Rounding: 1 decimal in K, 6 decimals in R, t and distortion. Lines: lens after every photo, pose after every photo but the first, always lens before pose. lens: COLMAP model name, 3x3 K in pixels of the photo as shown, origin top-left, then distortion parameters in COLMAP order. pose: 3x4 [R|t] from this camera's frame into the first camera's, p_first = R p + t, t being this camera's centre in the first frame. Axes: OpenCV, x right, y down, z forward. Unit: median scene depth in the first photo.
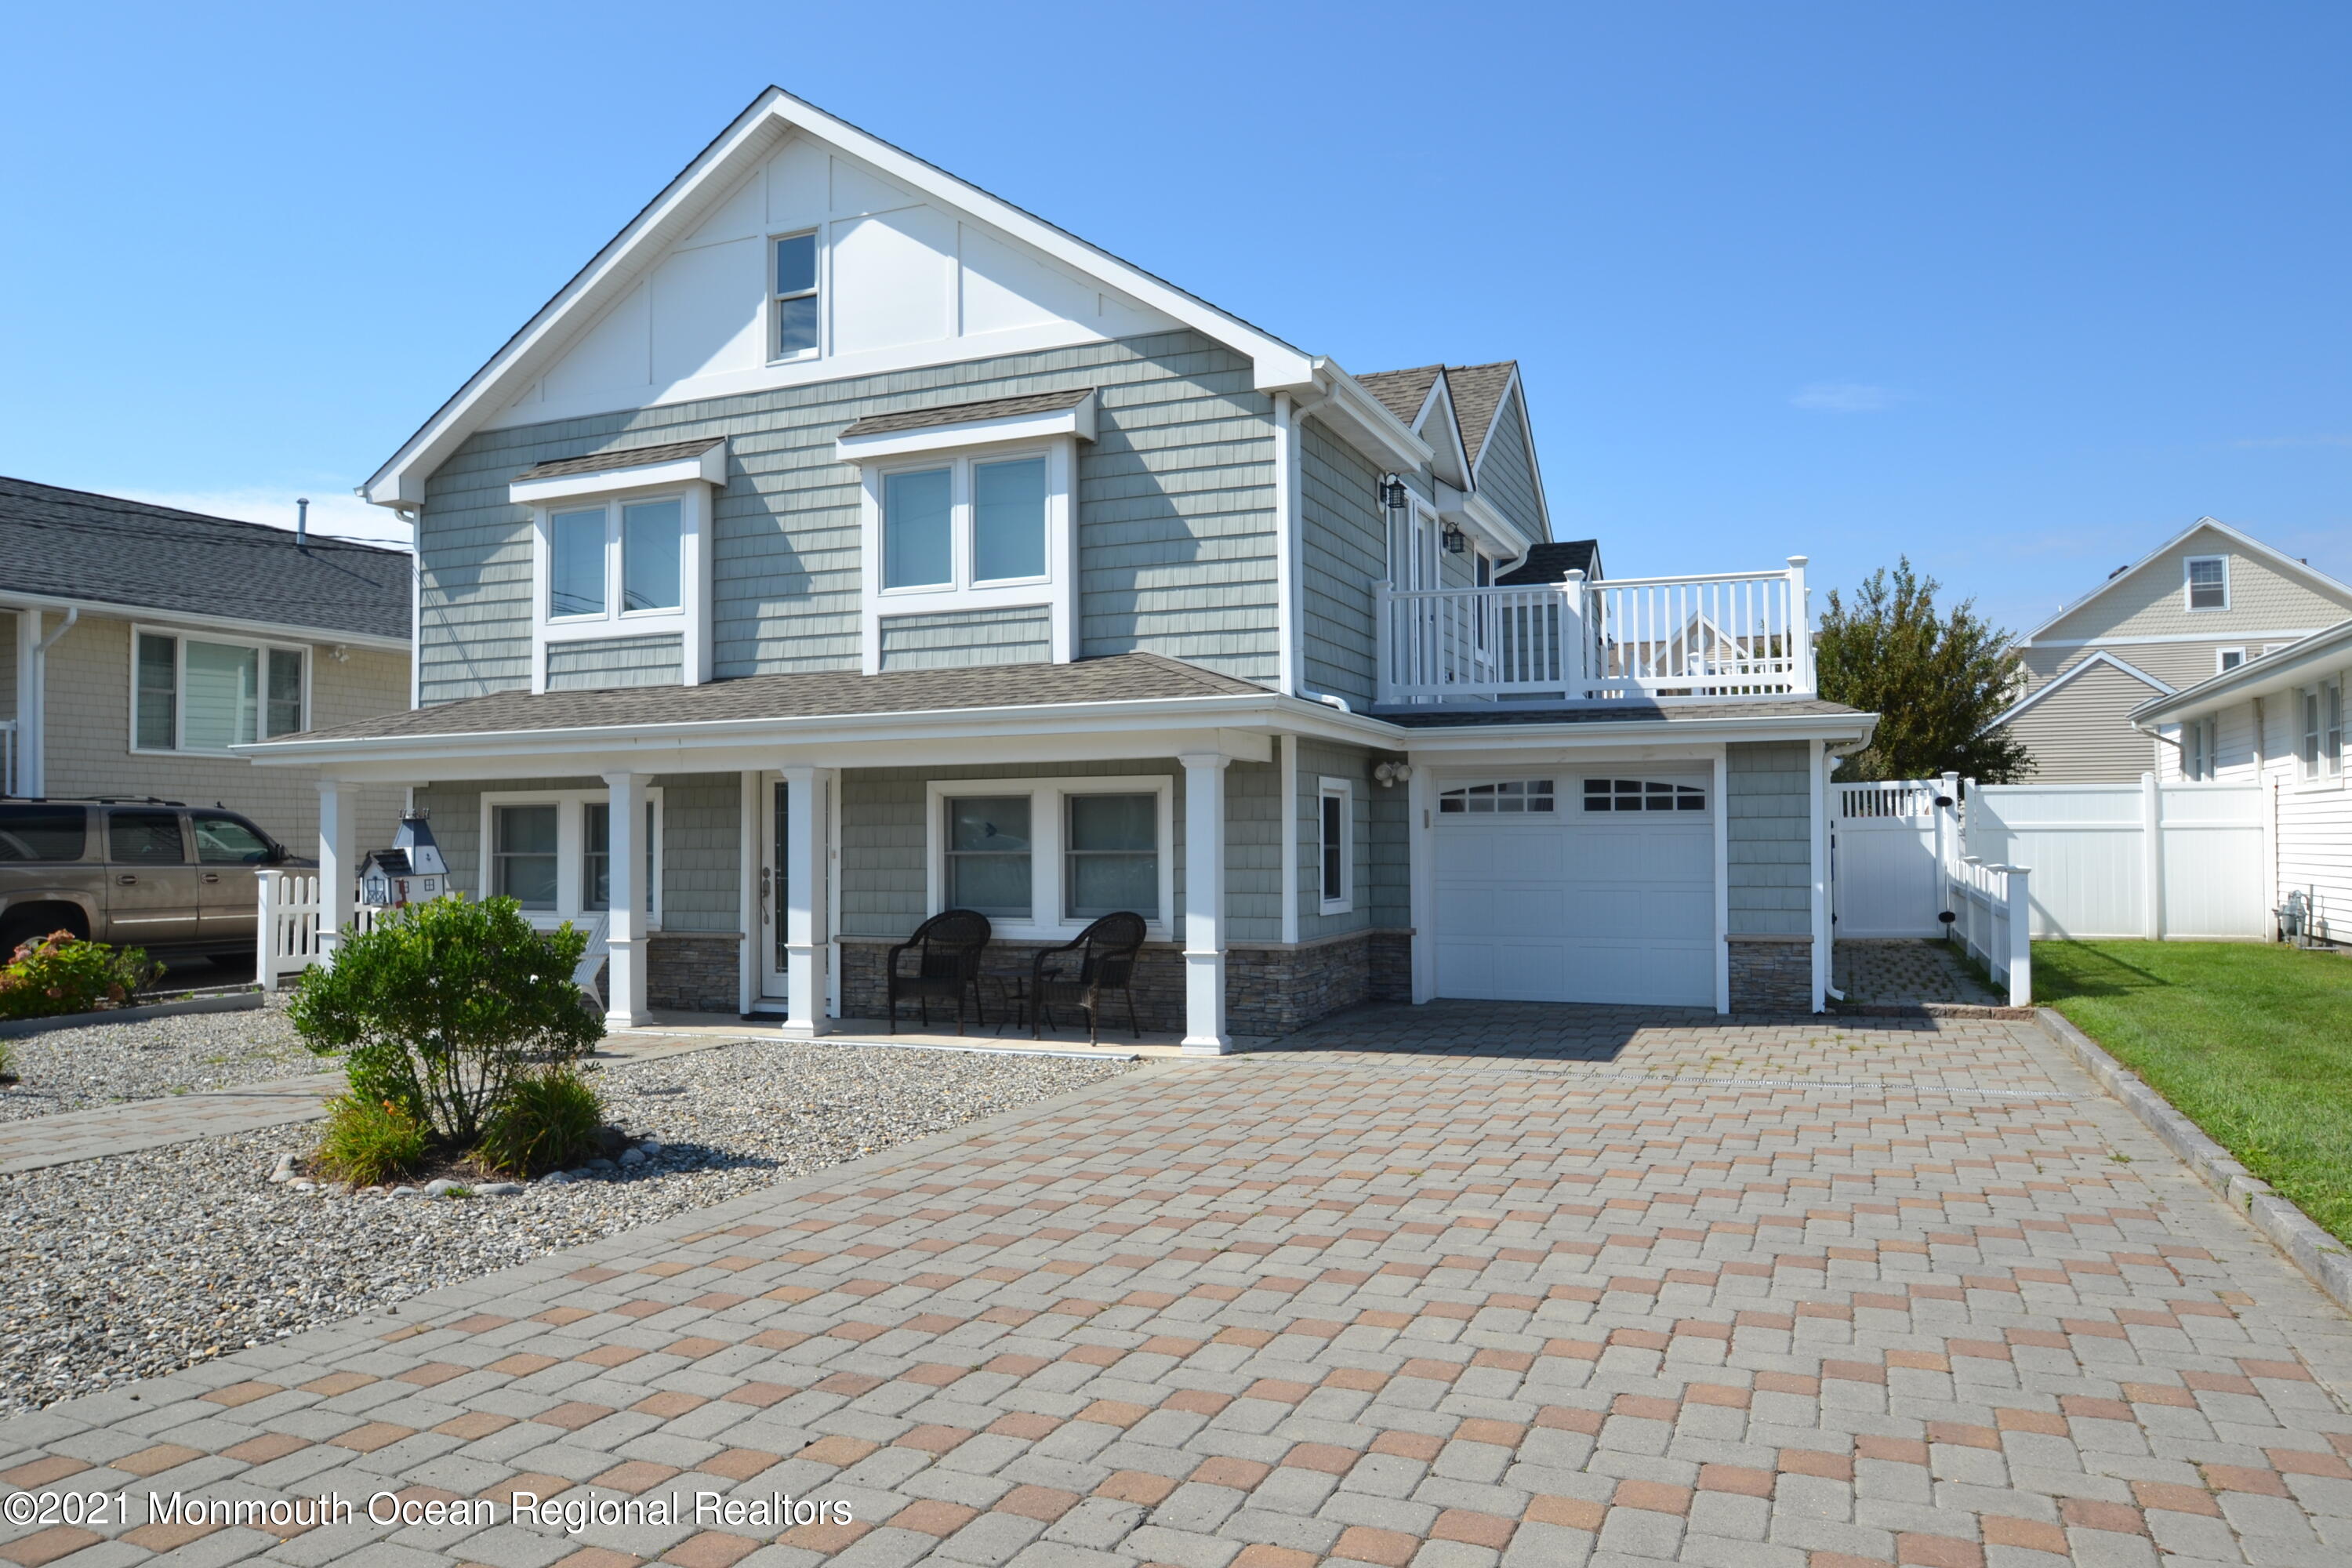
lens RADIAL K [[1609.7, 0, 1178.6], [0, 1609.7, 794.4], [0, 0, 1]] dist [-0.036293, -0.001305]
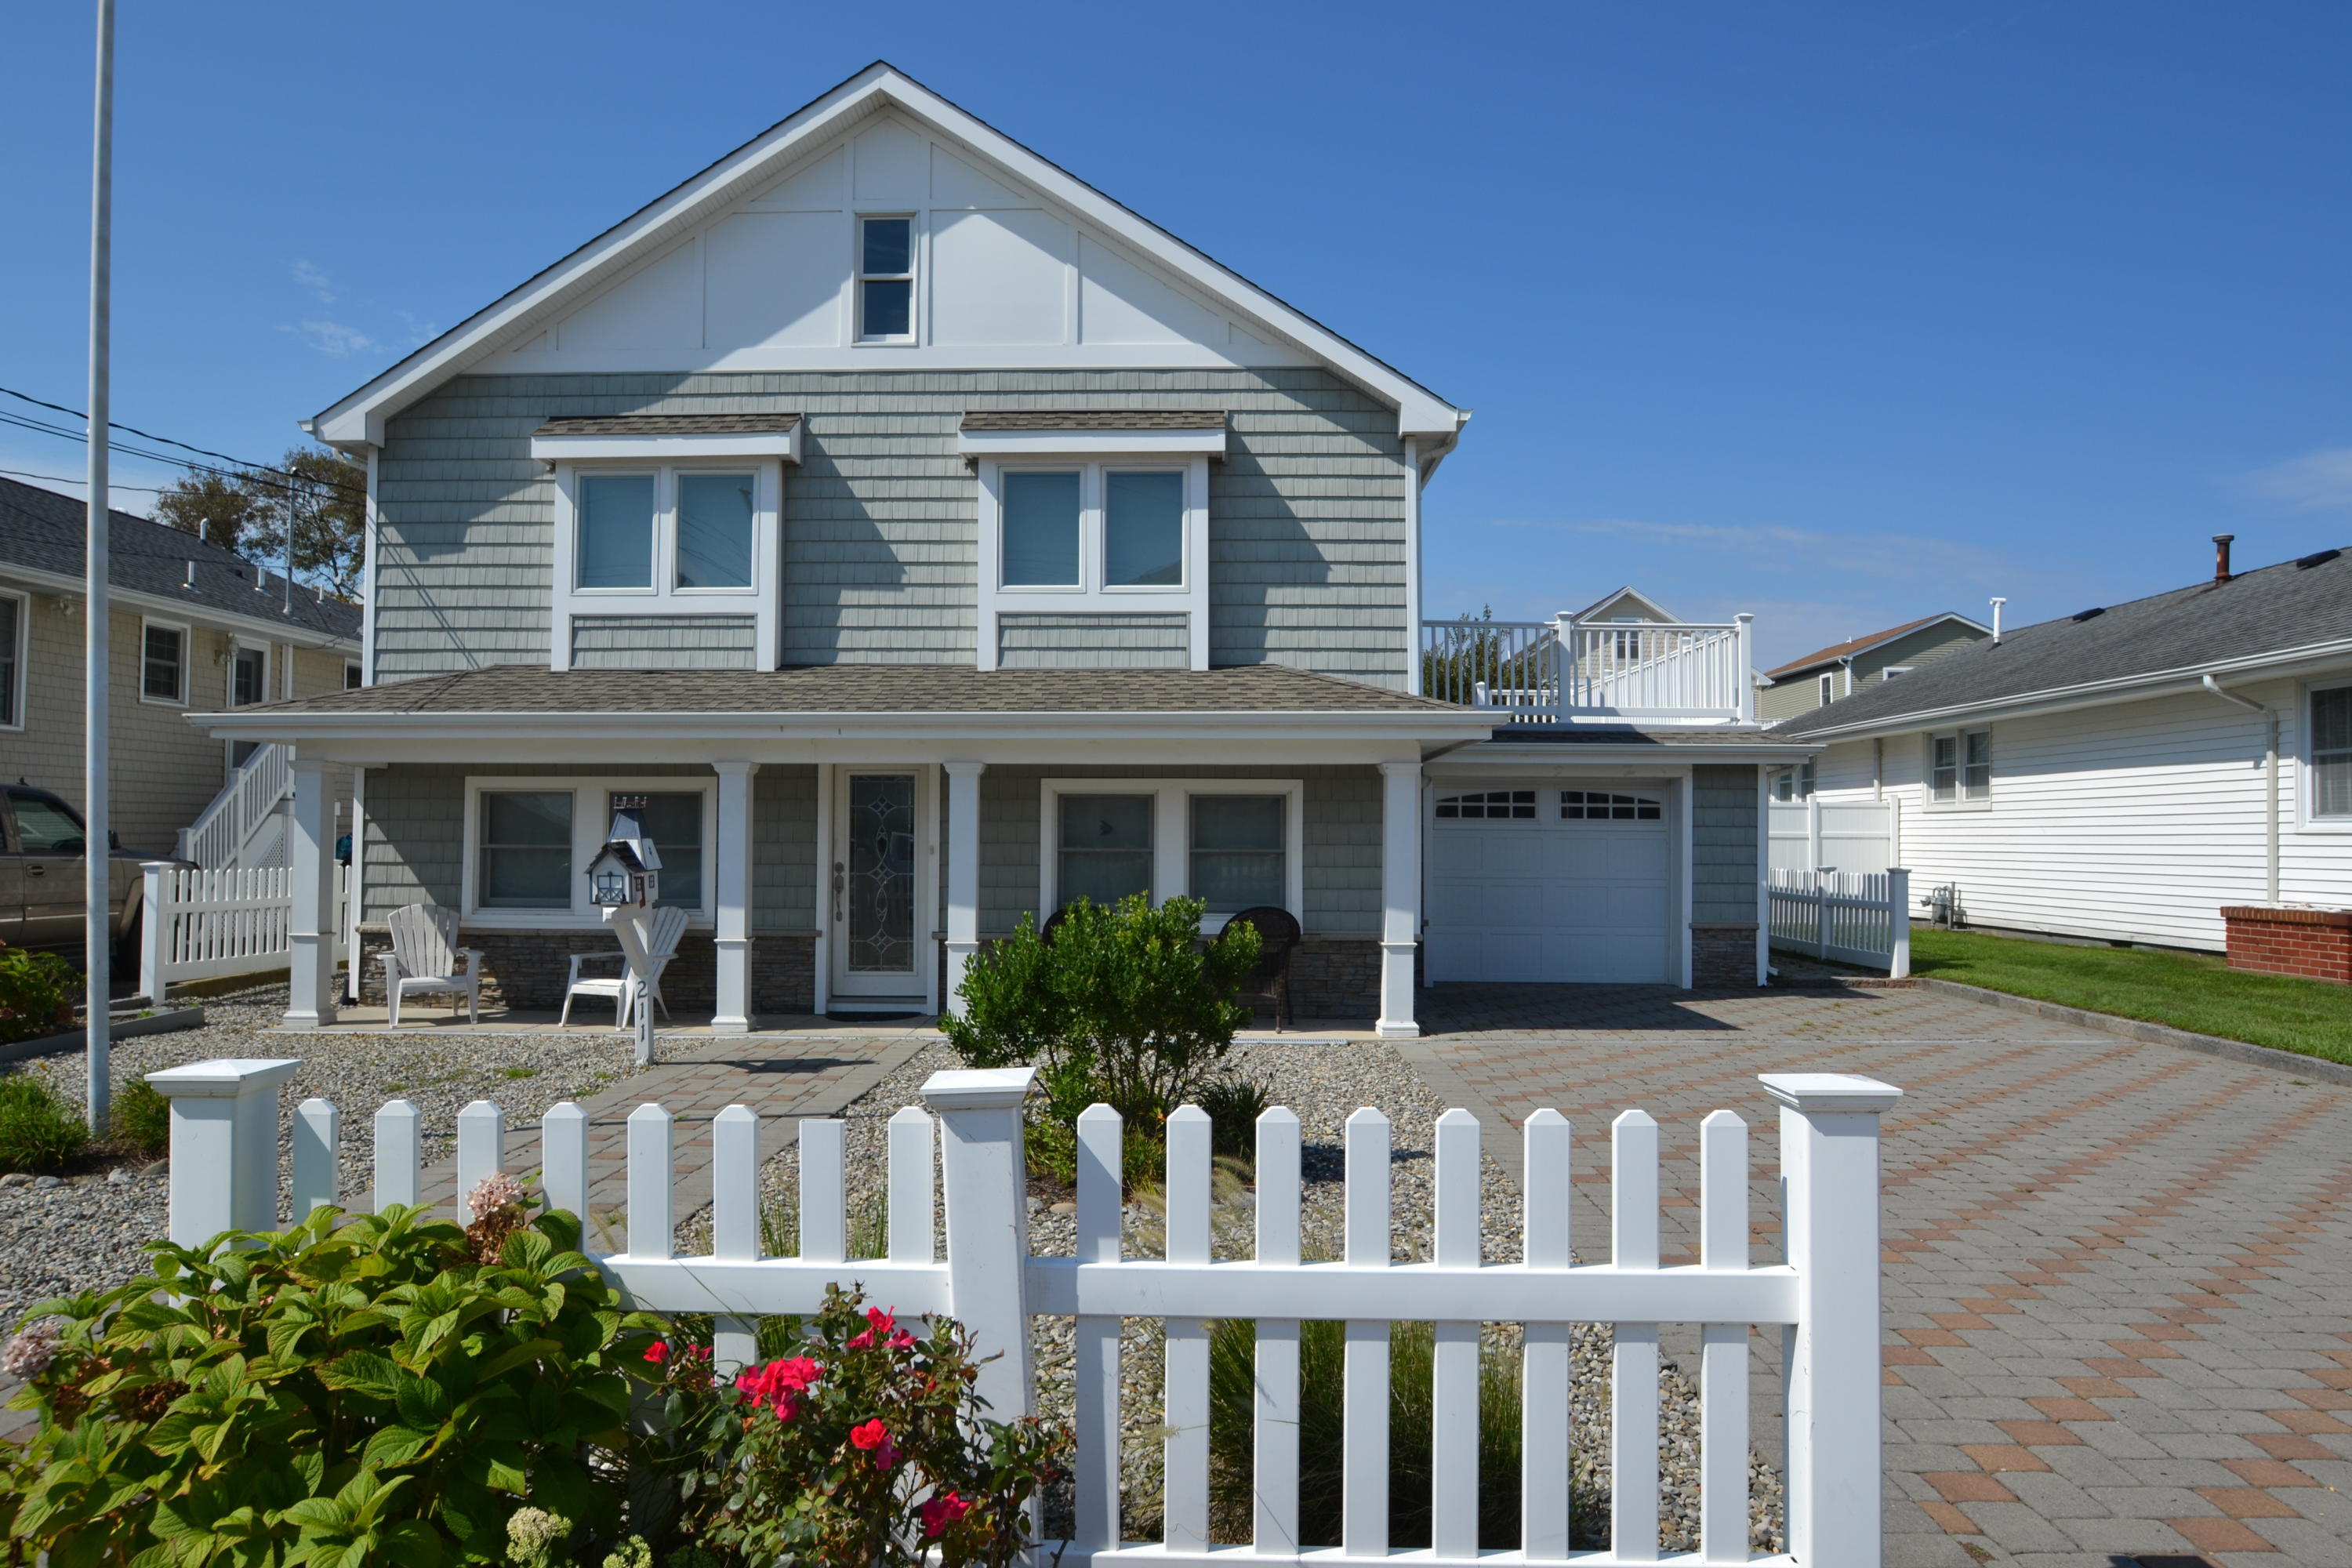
lens RADIAL K [[1505.7, 0, 1172.7], [0, 1505.7, 786.7], [0, 0, 1]] dist [-0.031882, -0.002441]
pose [[0.931727, 0.023846, 0.362377, -0.409512], [-0.022259, 0.999716, -0.008555, 0.003029], [-0.362478, -0.000095, 0.931992, 0.084456]]
